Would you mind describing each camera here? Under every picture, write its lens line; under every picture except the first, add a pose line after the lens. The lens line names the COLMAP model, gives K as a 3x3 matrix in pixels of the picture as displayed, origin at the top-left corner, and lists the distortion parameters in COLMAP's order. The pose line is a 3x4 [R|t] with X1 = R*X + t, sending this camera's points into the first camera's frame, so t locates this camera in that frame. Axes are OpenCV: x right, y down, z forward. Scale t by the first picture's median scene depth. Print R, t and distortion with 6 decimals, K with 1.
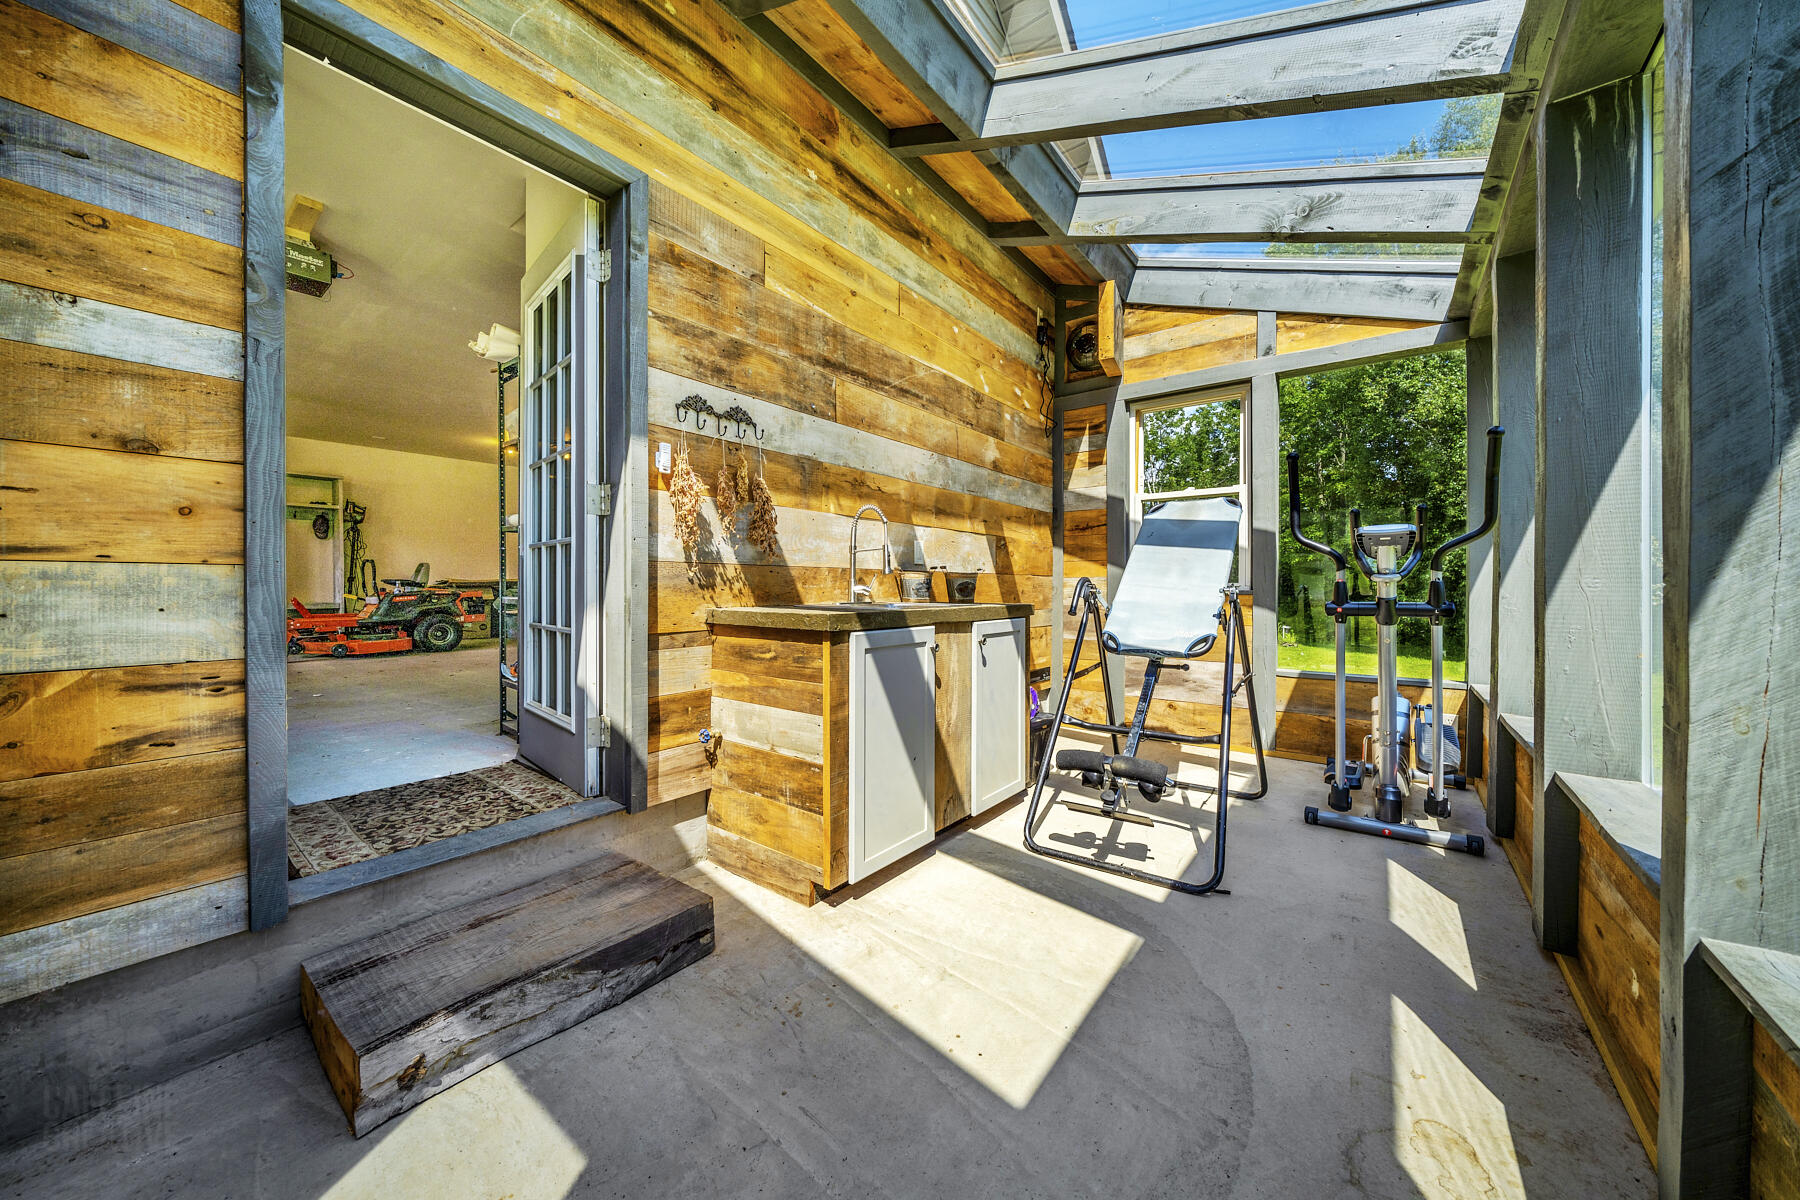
lens RADIAL K [[618.6, 0, 898.7], [0, 618.6, 606.8], [0, 0, 1]] dist [-0.005472, -0.000279]
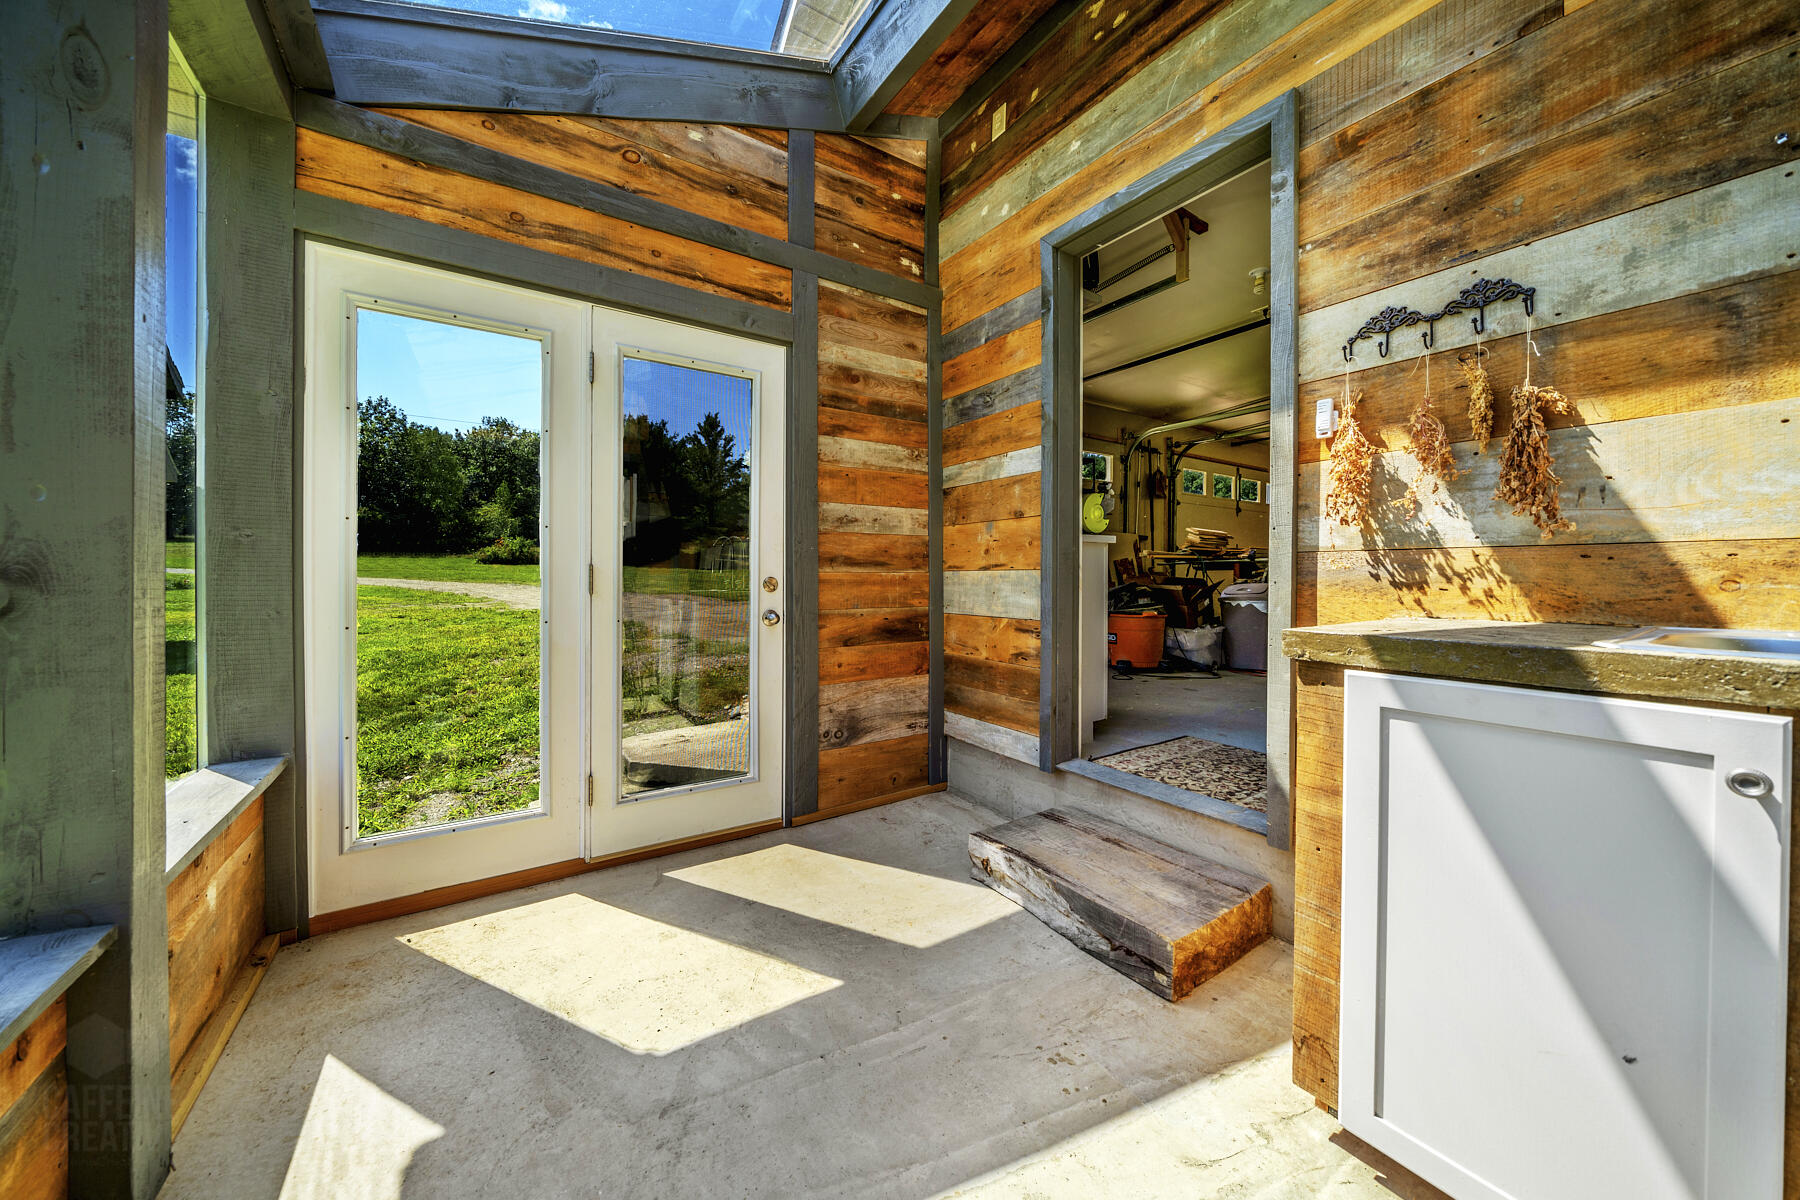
lens RADIAL K [[619.8, 0, 904.6], [0, 619.8, 594.3], [0, 0, 1]] dist [-0.001944, -0.000156]
pose [[-0.299010, 0.024513, -0.953935, 0.496196], [-0.033923, 0.998765, 0.036298, -0.028568], [0.953647, 0.043214, -0.297809, 0.689613]]
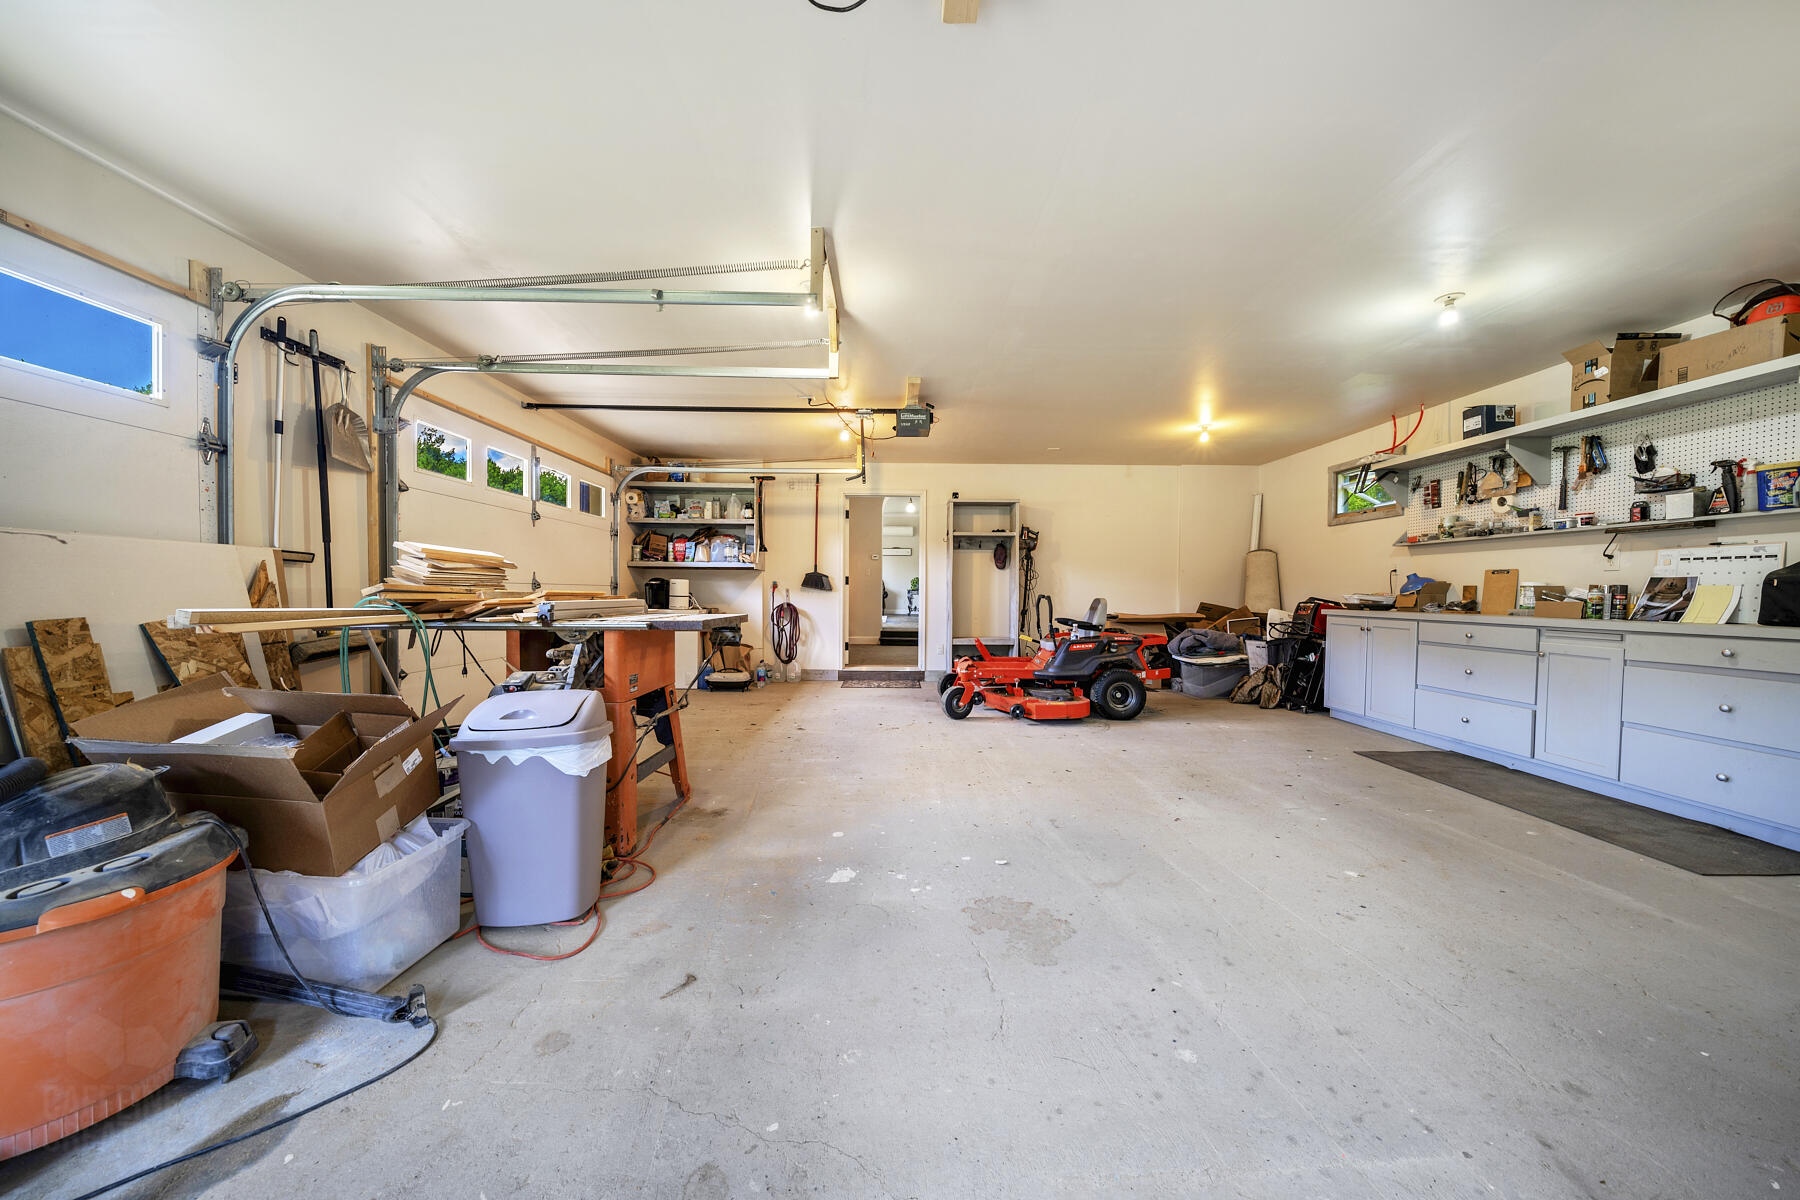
lens RADIAL K [[641.4, 0, 899.8], [0, 641.4, 605.2], [0, 0, 1]] dist [-0.002248, -0.000174]
pose [[0.628591, 0.018348, -0.777520, -1.080016], [-0.033081, 0.999448, -0.003160, -0.185098], [0.777032, 0.027707, 0.628851, 1.060344]]
